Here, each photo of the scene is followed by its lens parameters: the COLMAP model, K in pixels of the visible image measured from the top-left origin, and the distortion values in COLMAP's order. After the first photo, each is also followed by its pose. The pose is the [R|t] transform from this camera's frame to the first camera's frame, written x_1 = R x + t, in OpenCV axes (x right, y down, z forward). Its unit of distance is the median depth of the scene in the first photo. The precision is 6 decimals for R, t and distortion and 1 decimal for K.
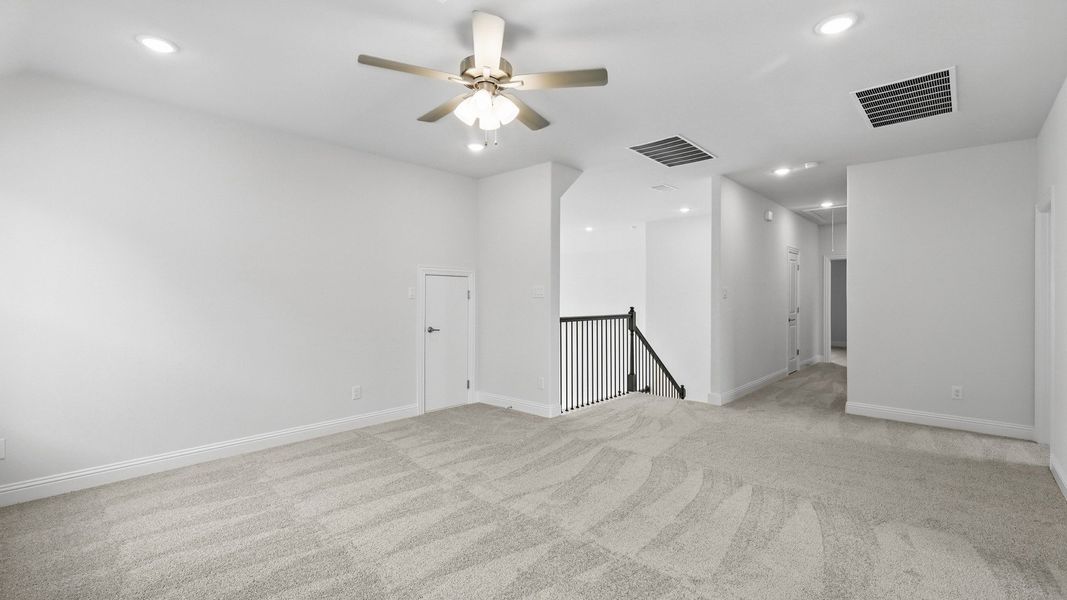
lens RADIAL K [[465.0, 0, 534.5], [0, 465.0, 297.4], [0, 0, 1]] dist [0.001146, 0.000228]
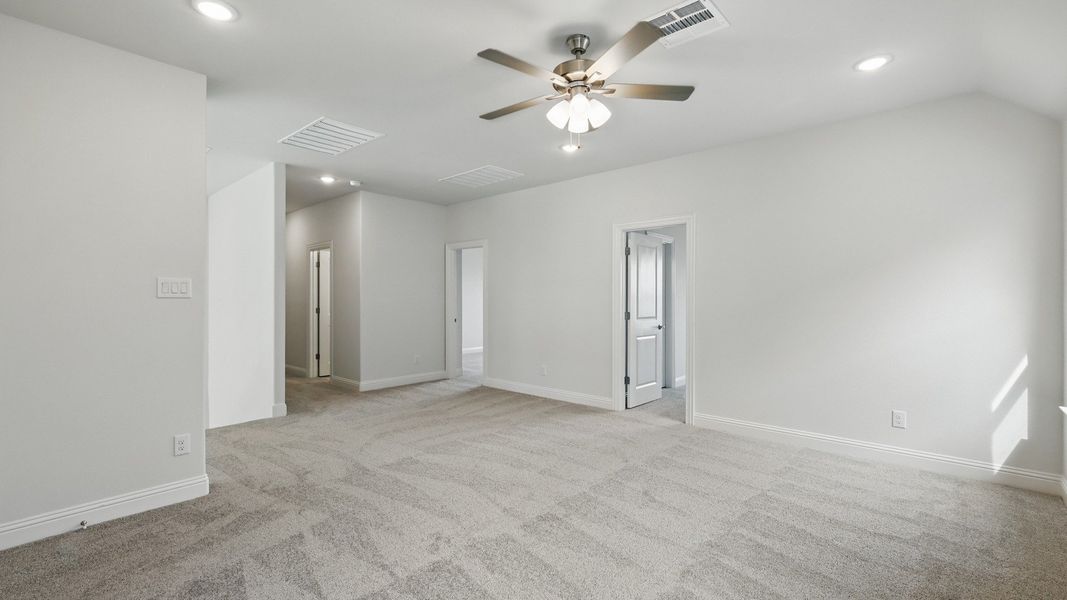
lens RADIAL K [[465.0, 0, 534.5], [0, 465.0, 297.4], [0, 0, 1]] dist [0.001146, 0.000228]
pose [[-0.015059, -0.007710, 0.999857, -0.682183], [-0.005526, 0.999956, 0.007628, -0.013973], [-0.999871, -0.005411, -0.015101, 0.658992]]
